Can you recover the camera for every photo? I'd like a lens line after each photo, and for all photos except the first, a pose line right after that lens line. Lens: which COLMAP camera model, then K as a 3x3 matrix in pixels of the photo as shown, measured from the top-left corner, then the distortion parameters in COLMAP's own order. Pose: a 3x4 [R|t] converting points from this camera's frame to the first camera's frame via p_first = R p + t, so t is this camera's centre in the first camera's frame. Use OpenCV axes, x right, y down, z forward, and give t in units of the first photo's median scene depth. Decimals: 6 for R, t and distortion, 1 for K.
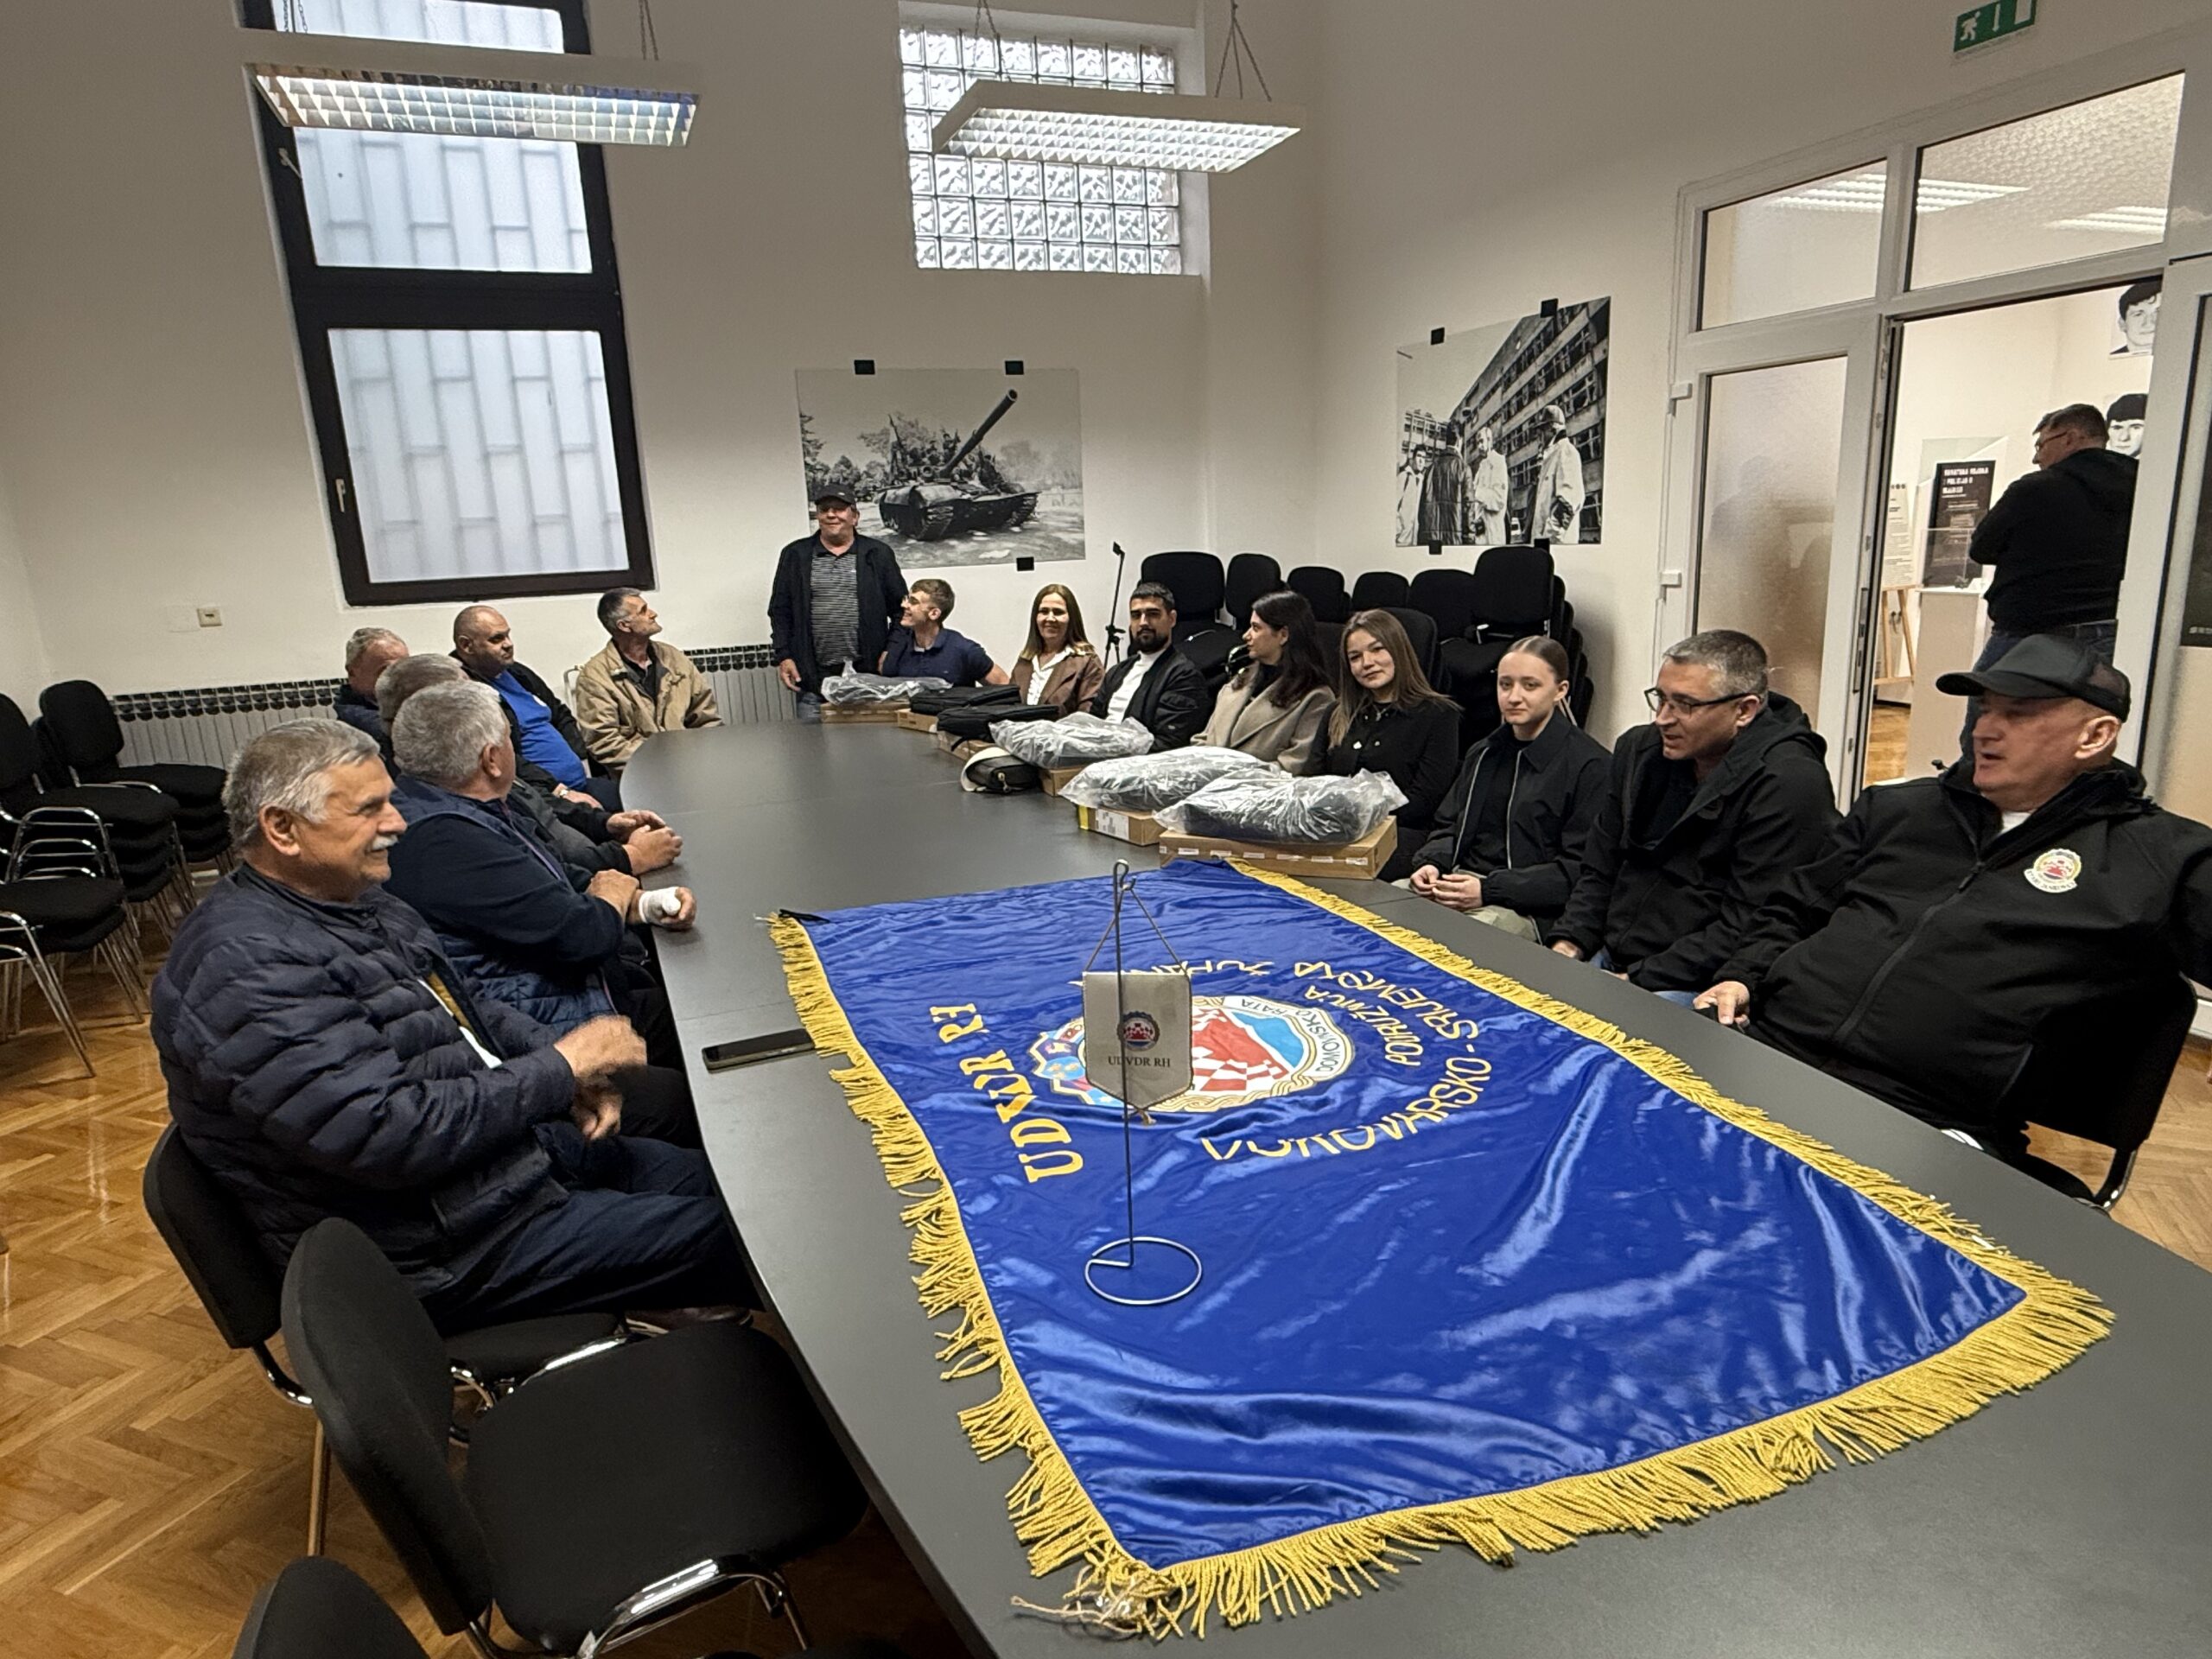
lens RADIAL K [[1297.9, 0, 1106.0], [0, 1297.9, 829.5], [0, 0, 1]] dist [0.000108, -0.000104]
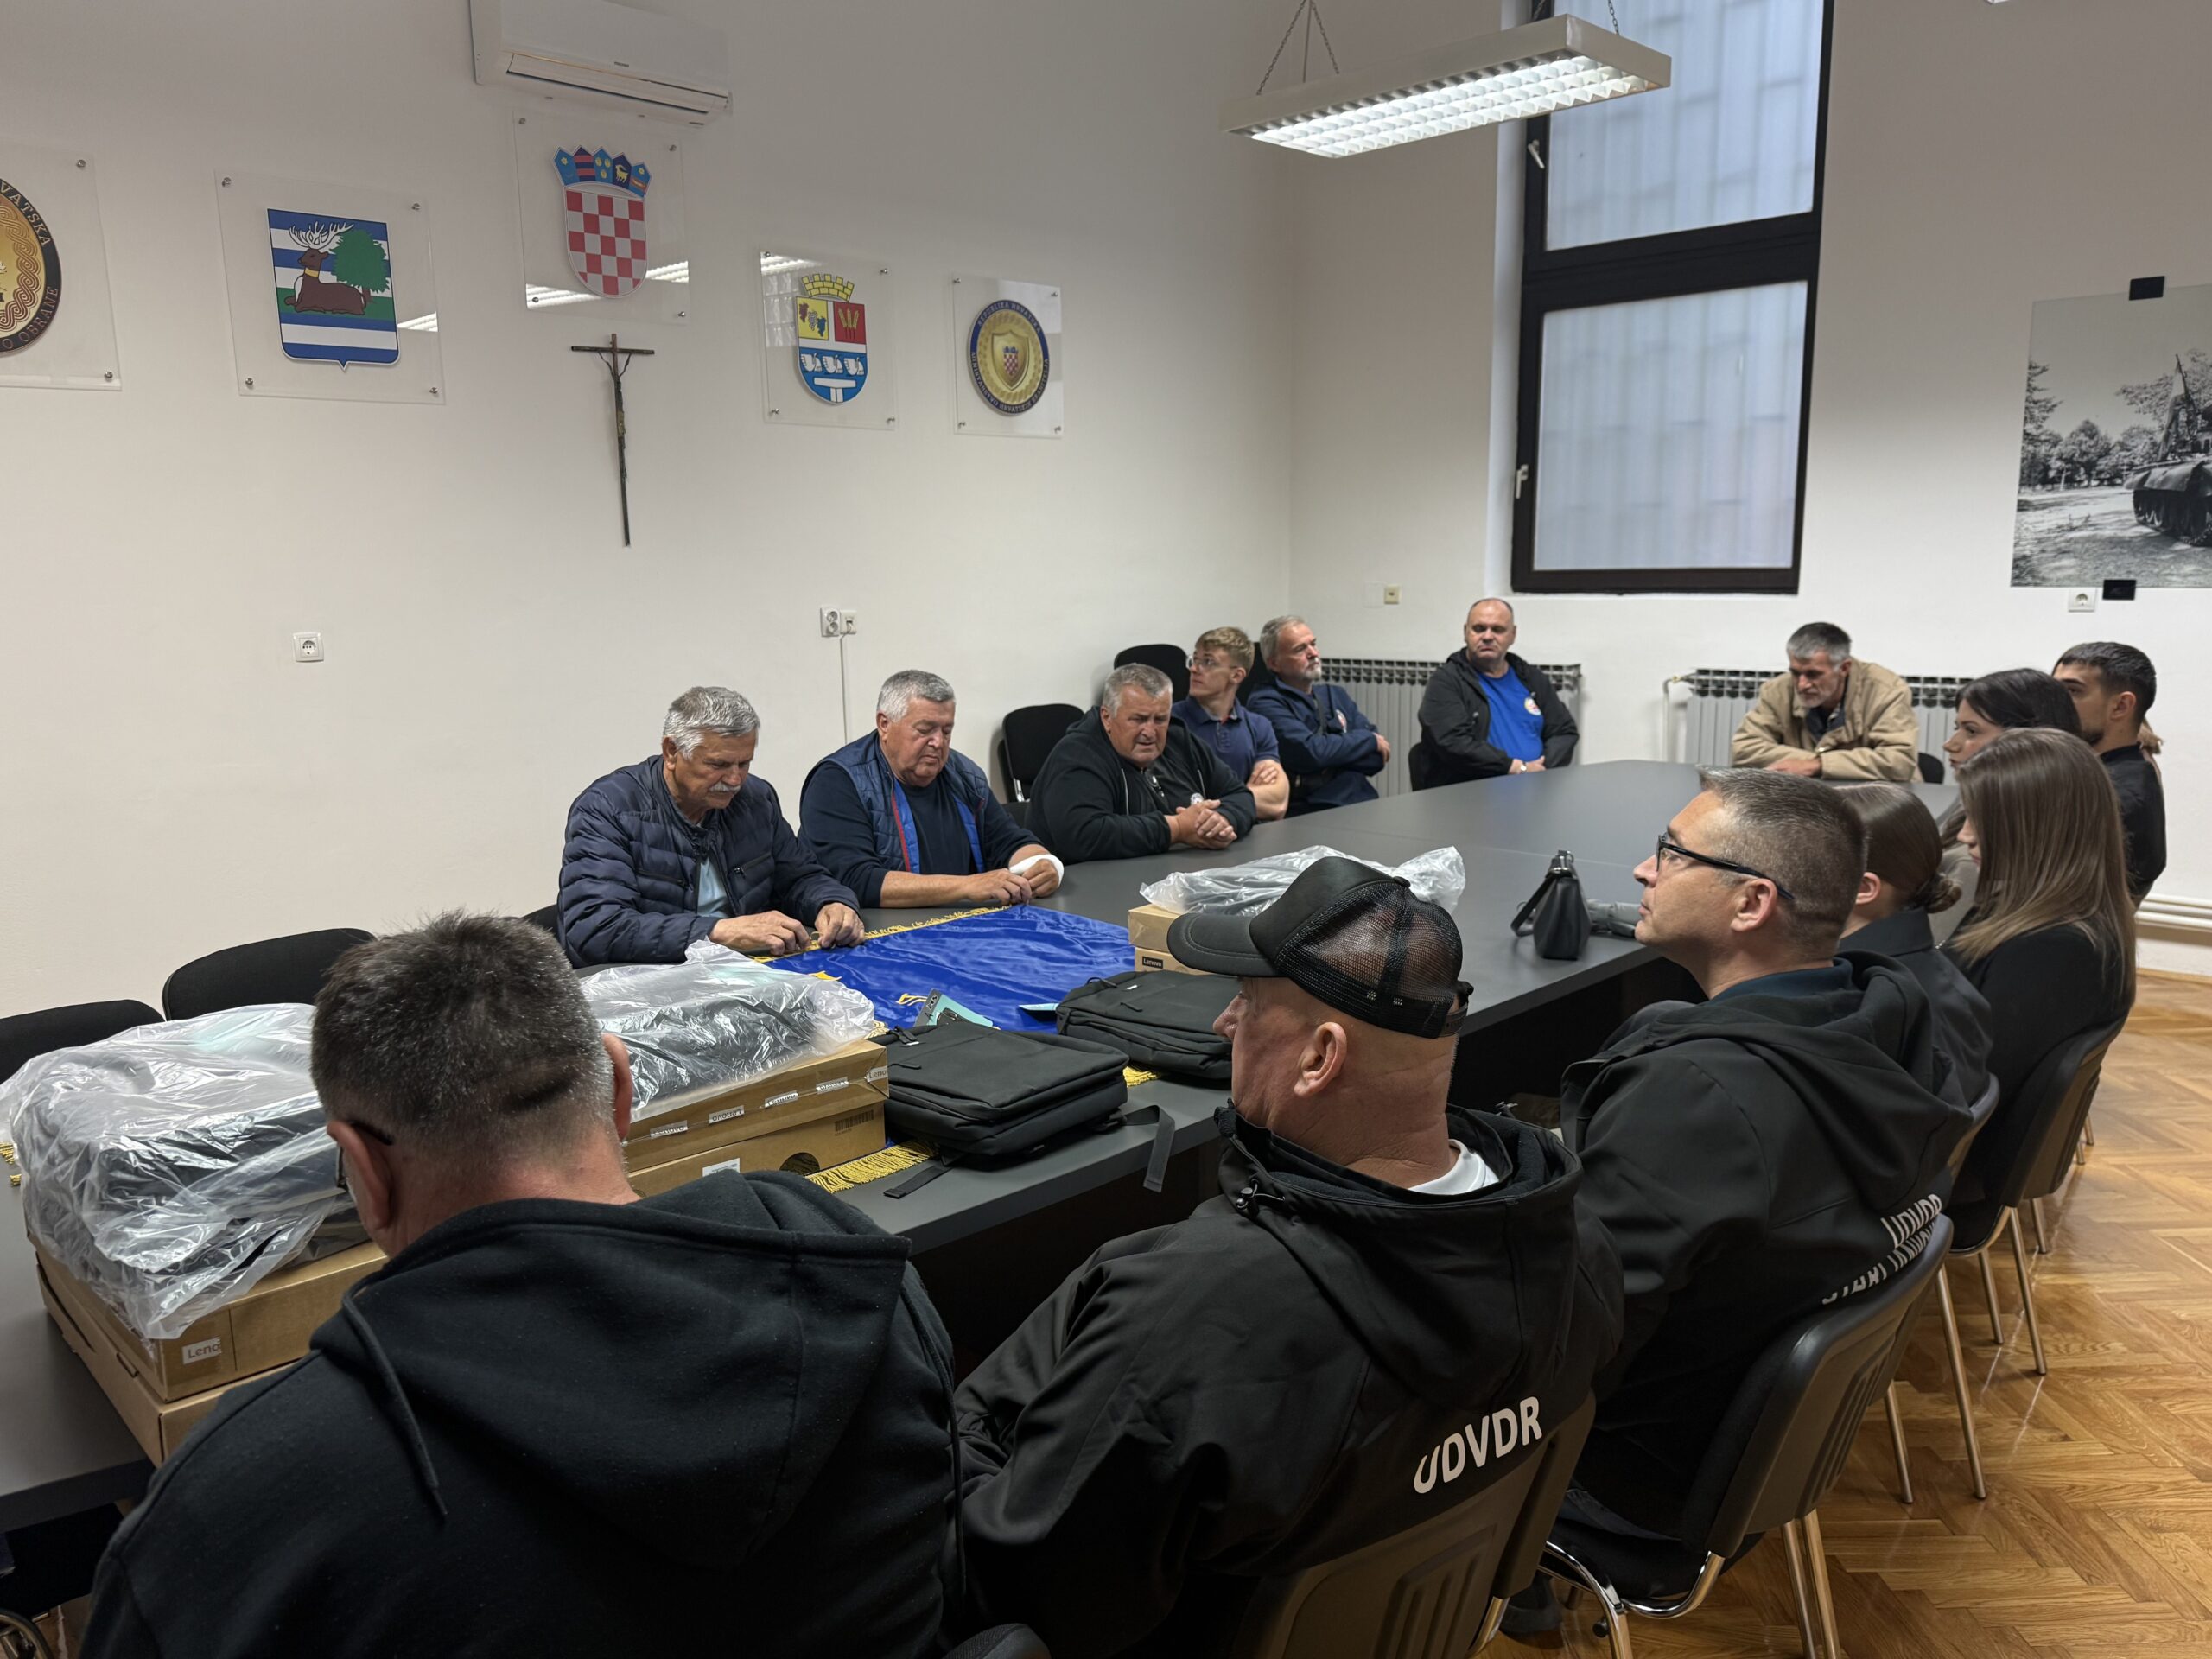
lens RADIAL K [[1634.2, 0, 1106.0], [0, 1634.2, 829.5], [0, 0, 1]] dist [-0.002540, -0.001651]
pose [[0.423060, 0.188160, -0.886350, 0.387960], [-0.211327, 0.971714, 0.105414, -0.058579], [0.881113, 0.142713, 0.450857, 0.183336]]
